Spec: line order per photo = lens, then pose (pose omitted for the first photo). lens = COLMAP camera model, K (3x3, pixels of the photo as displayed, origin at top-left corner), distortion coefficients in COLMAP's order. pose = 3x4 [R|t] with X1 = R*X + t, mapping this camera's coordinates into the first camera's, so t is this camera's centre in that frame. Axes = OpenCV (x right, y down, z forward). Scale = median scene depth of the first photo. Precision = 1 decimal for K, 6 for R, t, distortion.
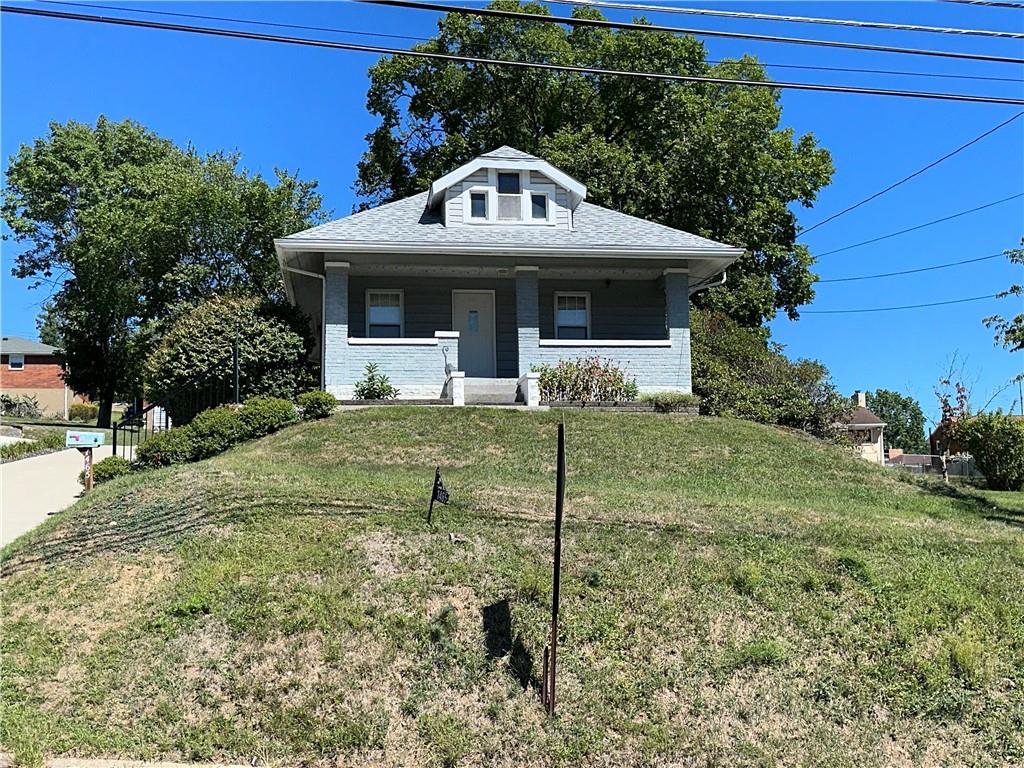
lens RADIAL K [[1169.2, 0, 479.8], [0, 1169.2, 403.8], [0, 0, 1]] dist [0.097955, 0.000000]
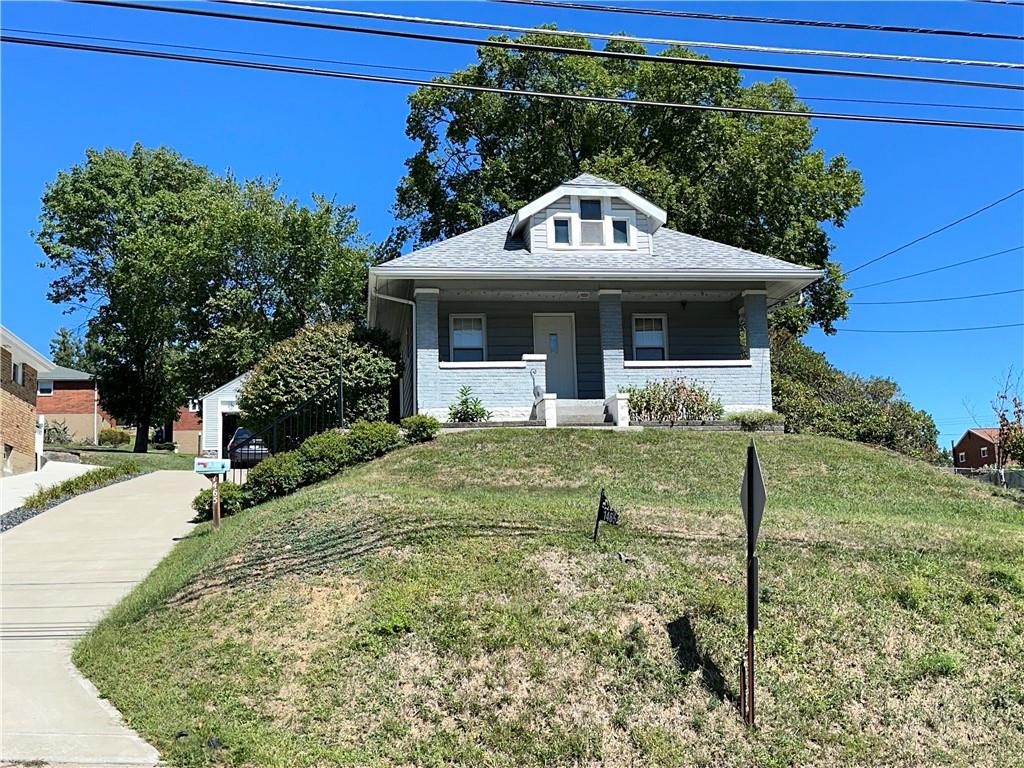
lens RADIAL K [[1169.2, 0, 509.9], [0, 1169.2, 388.5], [0, 0, 1]] dist [0.097955, 0.000000]
pose [[0.999713, -0.013294, 0.019936, -0.069443], [0.013856, 0.999502, -0.028344, -0.003359], [-0.019549, 0.028612, 0.999399, -0.021138]]
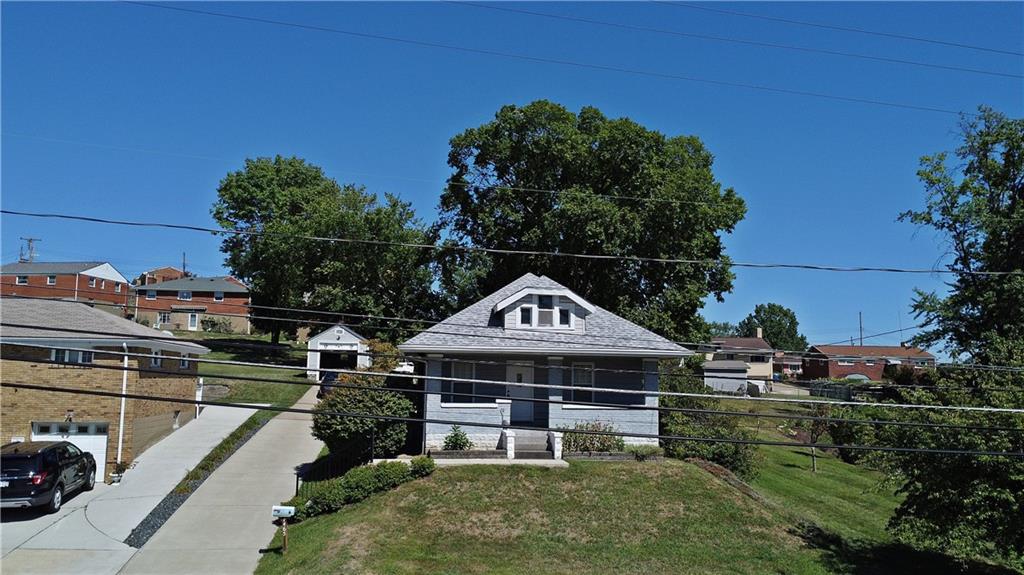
lens RADIAL K [[765.4, 0, 494.9], [0, 765.4, 287.1], [0, 0, 1]] dist [0.005106, -0.002637]
pose [[0.999466, 0.027827, -0.017106, -0.026177], [-0.027828, 0.999613, 0.000158, -0.208770], [0.017104, 0.000318, 0.999854, -0.027916]]
